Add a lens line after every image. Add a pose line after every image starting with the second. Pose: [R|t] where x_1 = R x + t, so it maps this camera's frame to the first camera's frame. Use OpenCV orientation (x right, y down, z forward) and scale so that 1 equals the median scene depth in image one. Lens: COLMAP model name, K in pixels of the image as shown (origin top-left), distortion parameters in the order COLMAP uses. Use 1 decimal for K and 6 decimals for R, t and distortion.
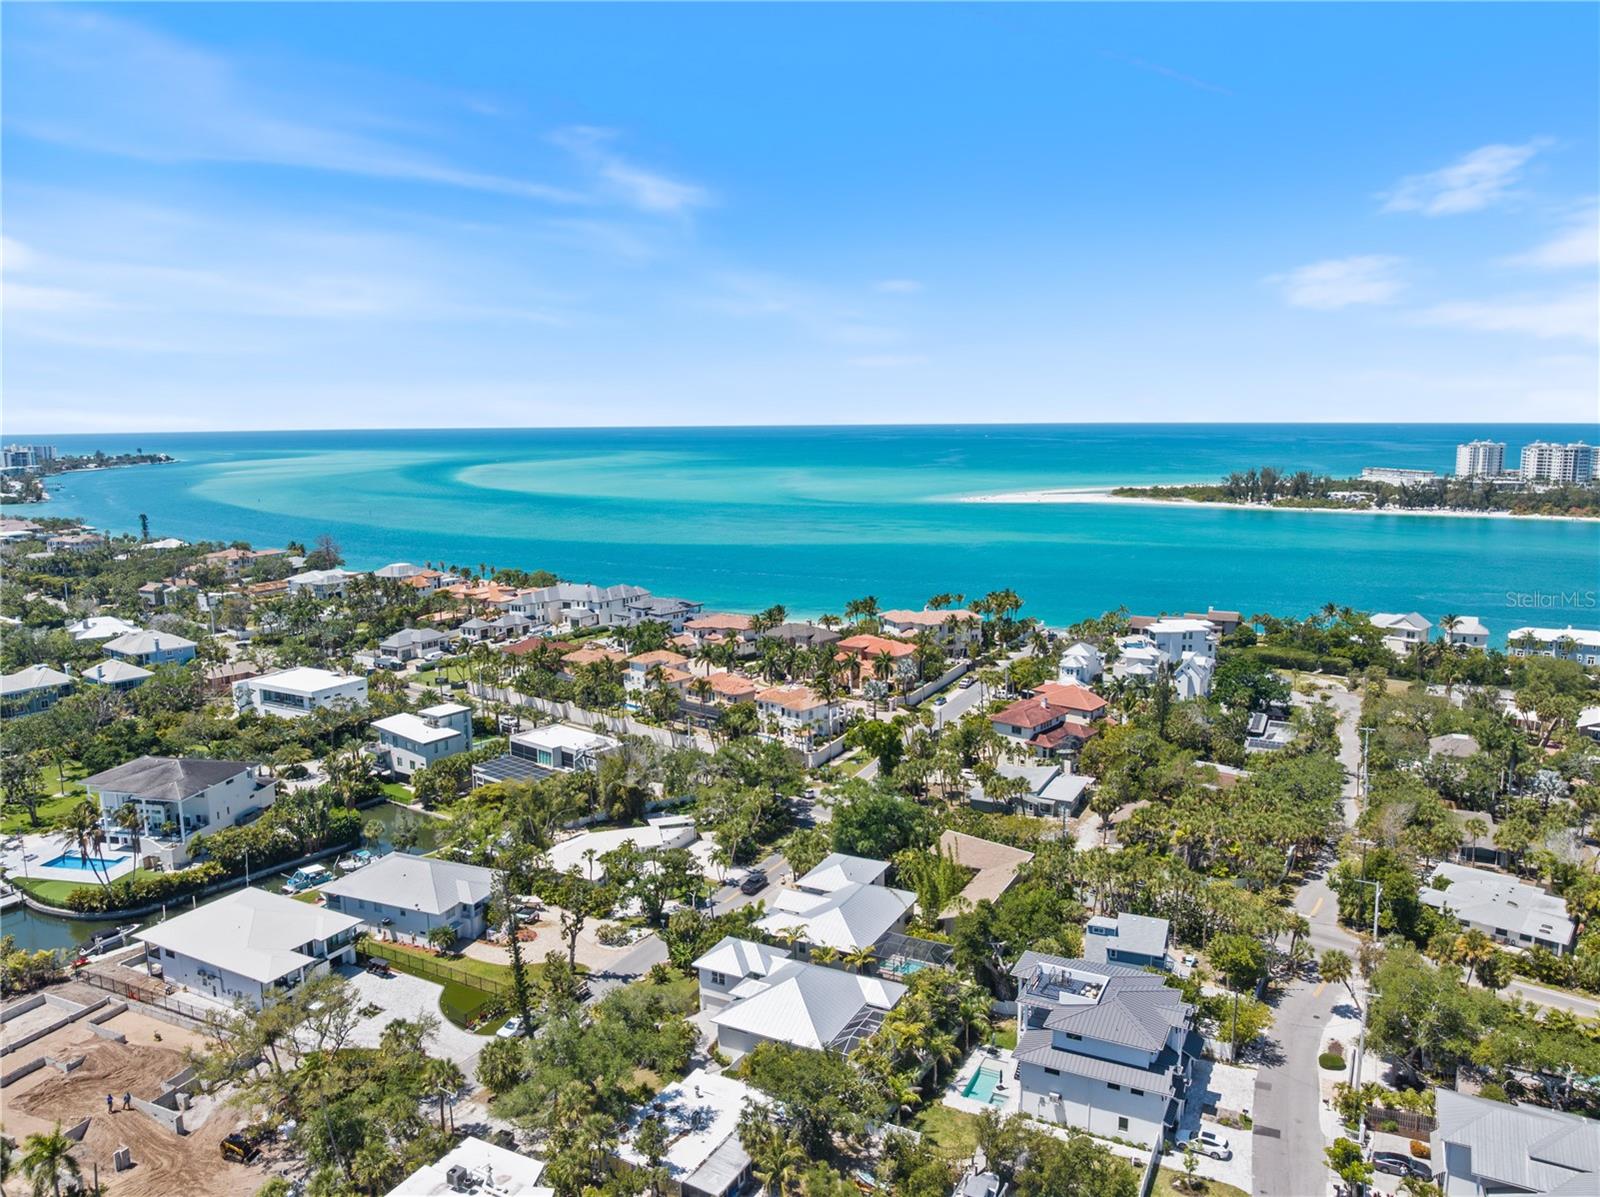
lens RADIAL K [[1134.5, 0, 794.2], [0, 1134.5, 578.3], [0, 0, 1]] dist [-0.045918, 0.014865]
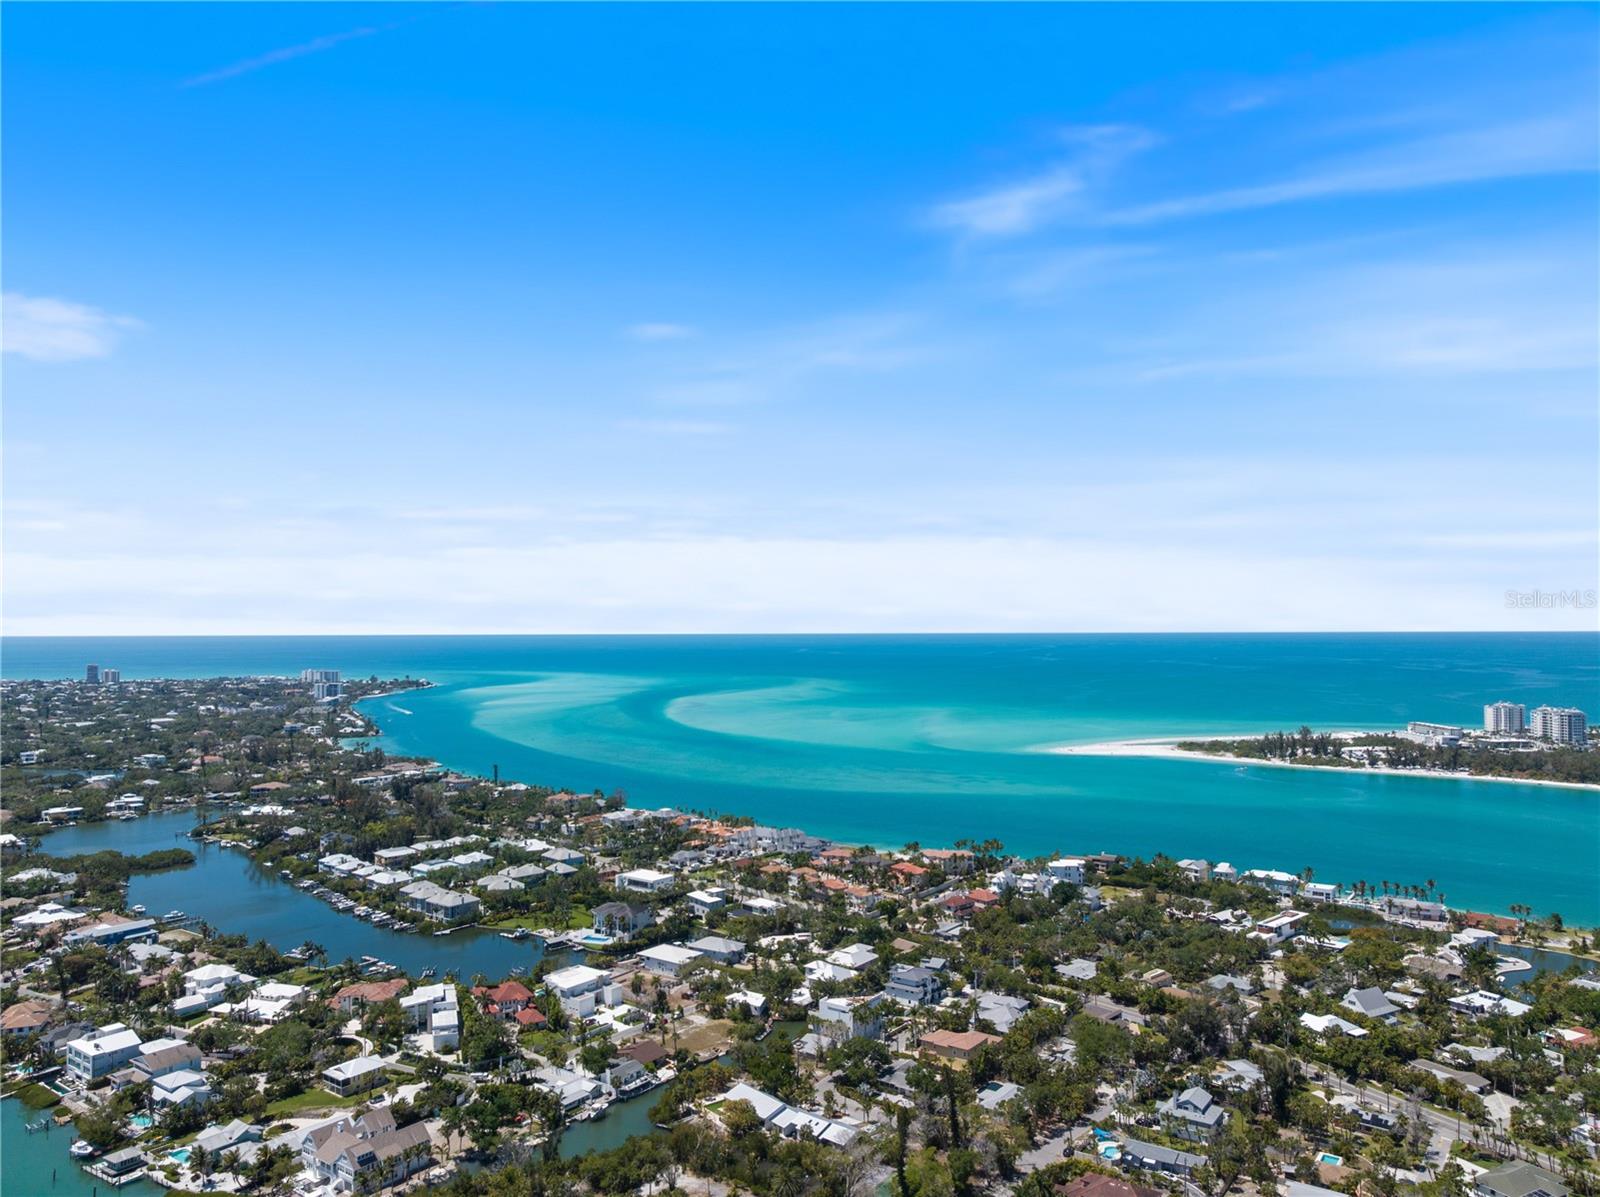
lens RADIAL K [[1134.5, 0, 794.2], [0, 1134.5, 578.3], [0, 0, 1]] dist [-0.045918, 0.014865]
pose [[0.987982, -0.003346, -0.154530, 0.281639], [-0.024242, 0.984039, -0.176297, -0.140529], [0.152654, 0.177924, 0.972132, -1.721412]]
